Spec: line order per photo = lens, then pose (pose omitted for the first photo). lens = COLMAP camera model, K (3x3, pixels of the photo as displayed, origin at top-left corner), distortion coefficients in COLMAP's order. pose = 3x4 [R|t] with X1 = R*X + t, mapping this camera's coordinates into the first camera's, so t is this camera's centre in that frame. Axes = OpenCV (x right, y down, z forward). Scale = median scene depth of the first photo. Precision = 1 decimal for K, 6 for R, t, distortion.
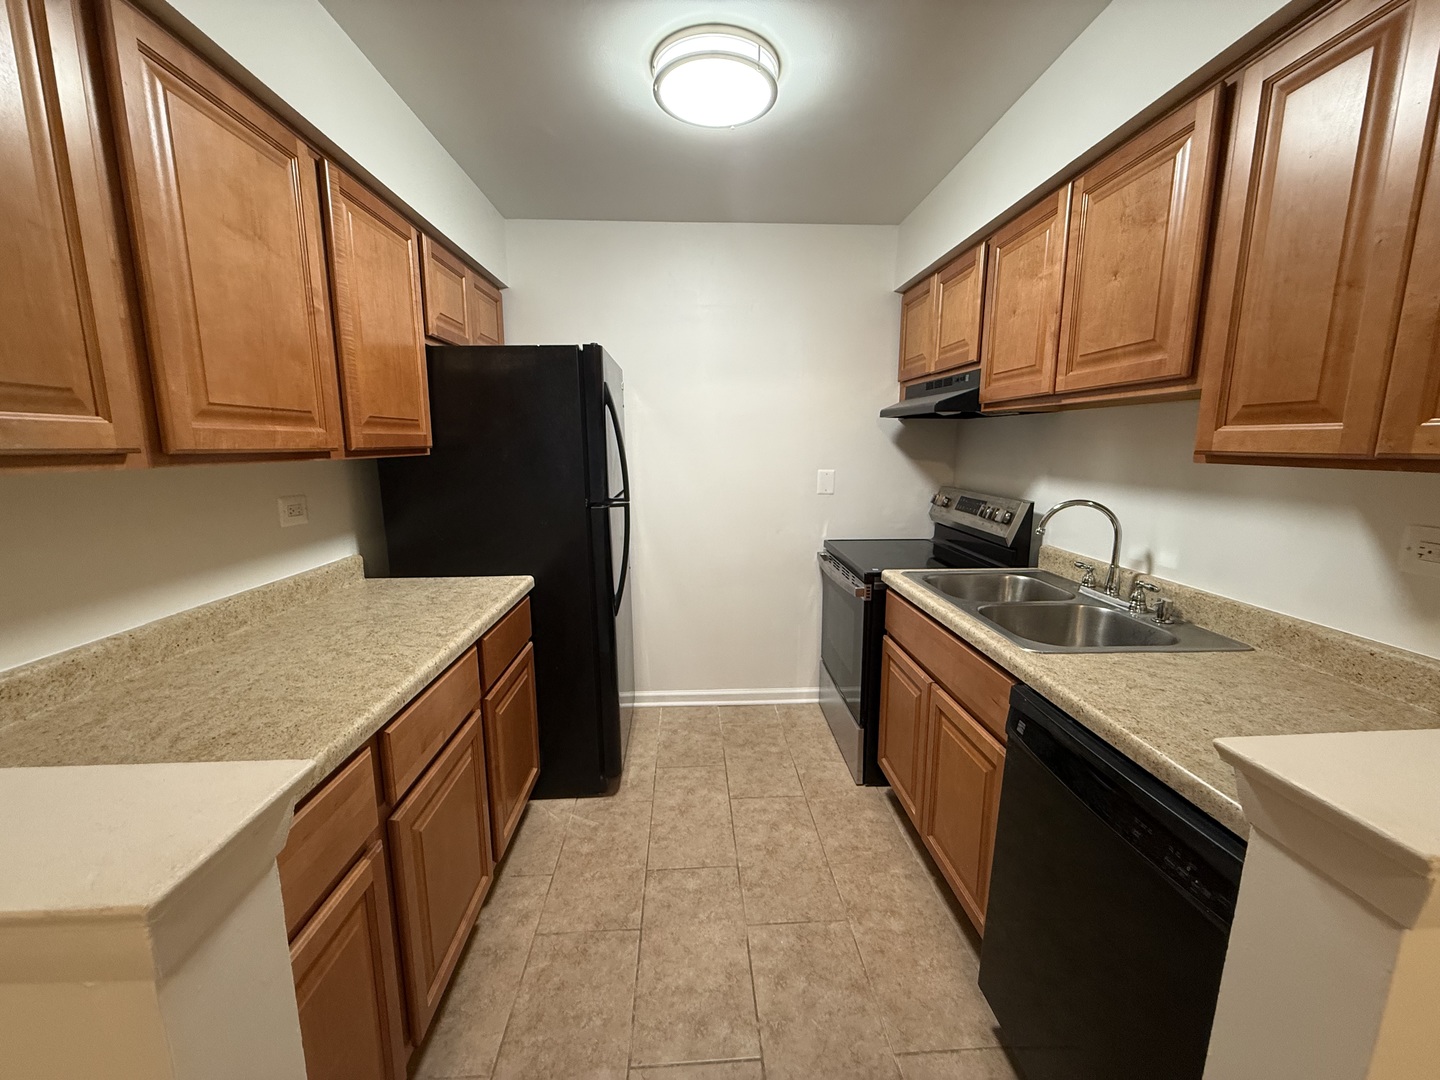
lens RADIAL K [[576.9, 0, 715.3], [0, 576.9, 538.0], [0, 0, 1]] dist [-0.000948, -0.000103]
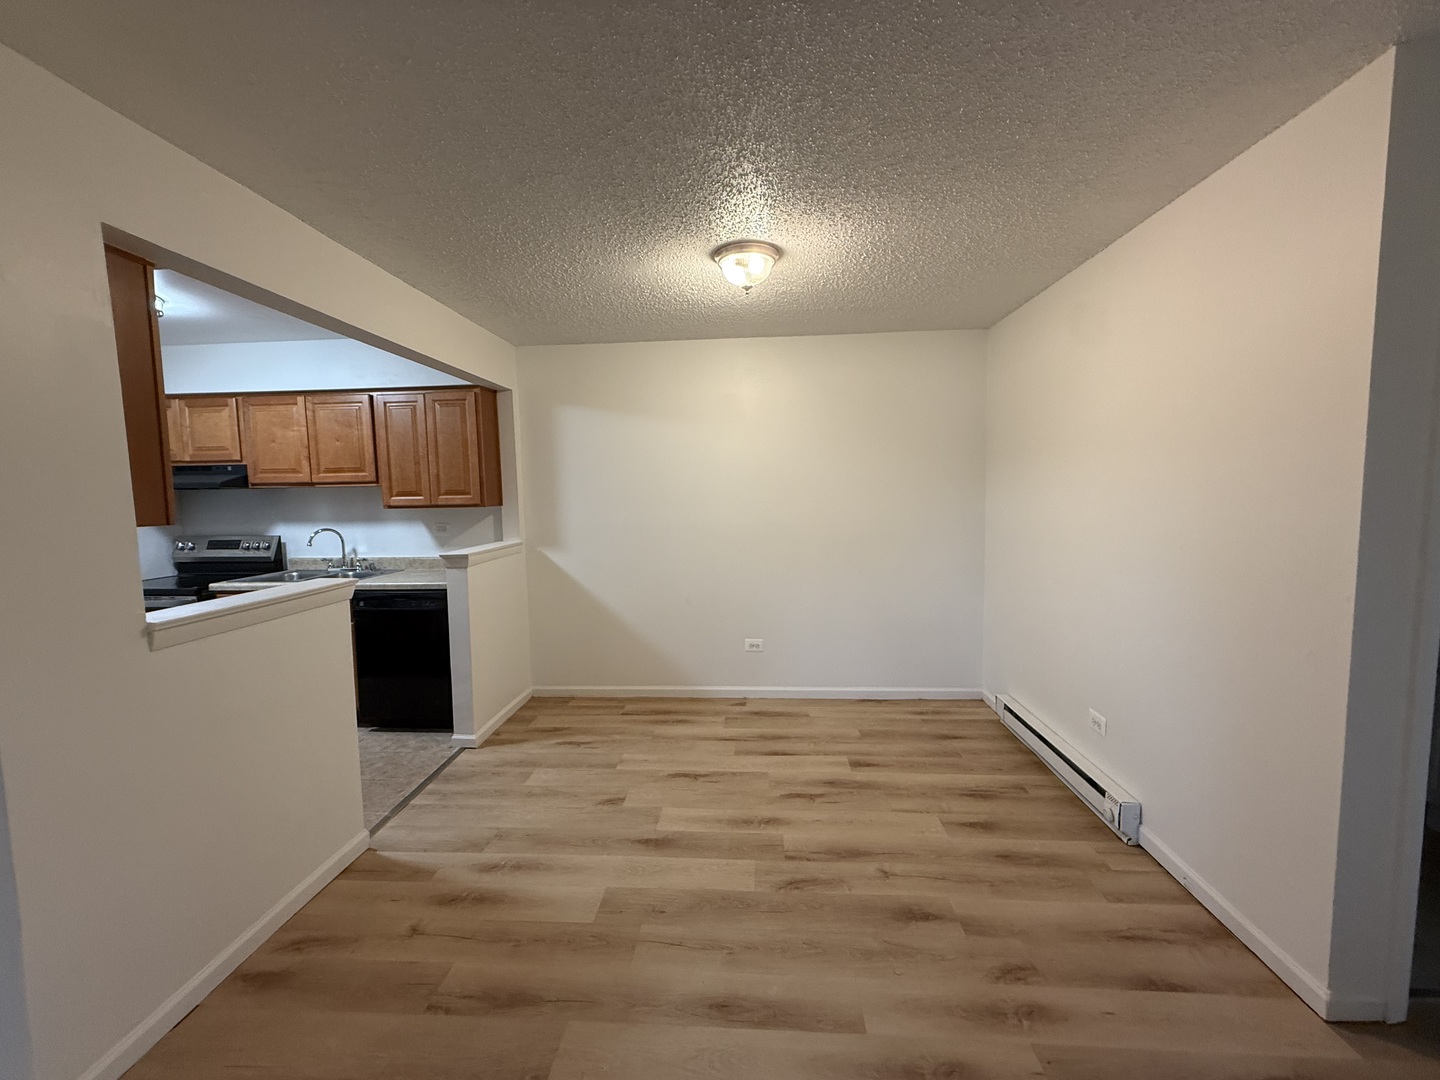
lens RADIAL K [[576.9, 0, 715.3], [0, 576.9, 538.0], [0, 0, 1]] dist [-0.000948, -0.000103]
pose [[0.115422, -0.078432, 0.990215, -1.570290], [0.179017, 0.982197, 0.056930, 0.126281], [-0.977052, 0.170694, 0.127408, -0.849898]]
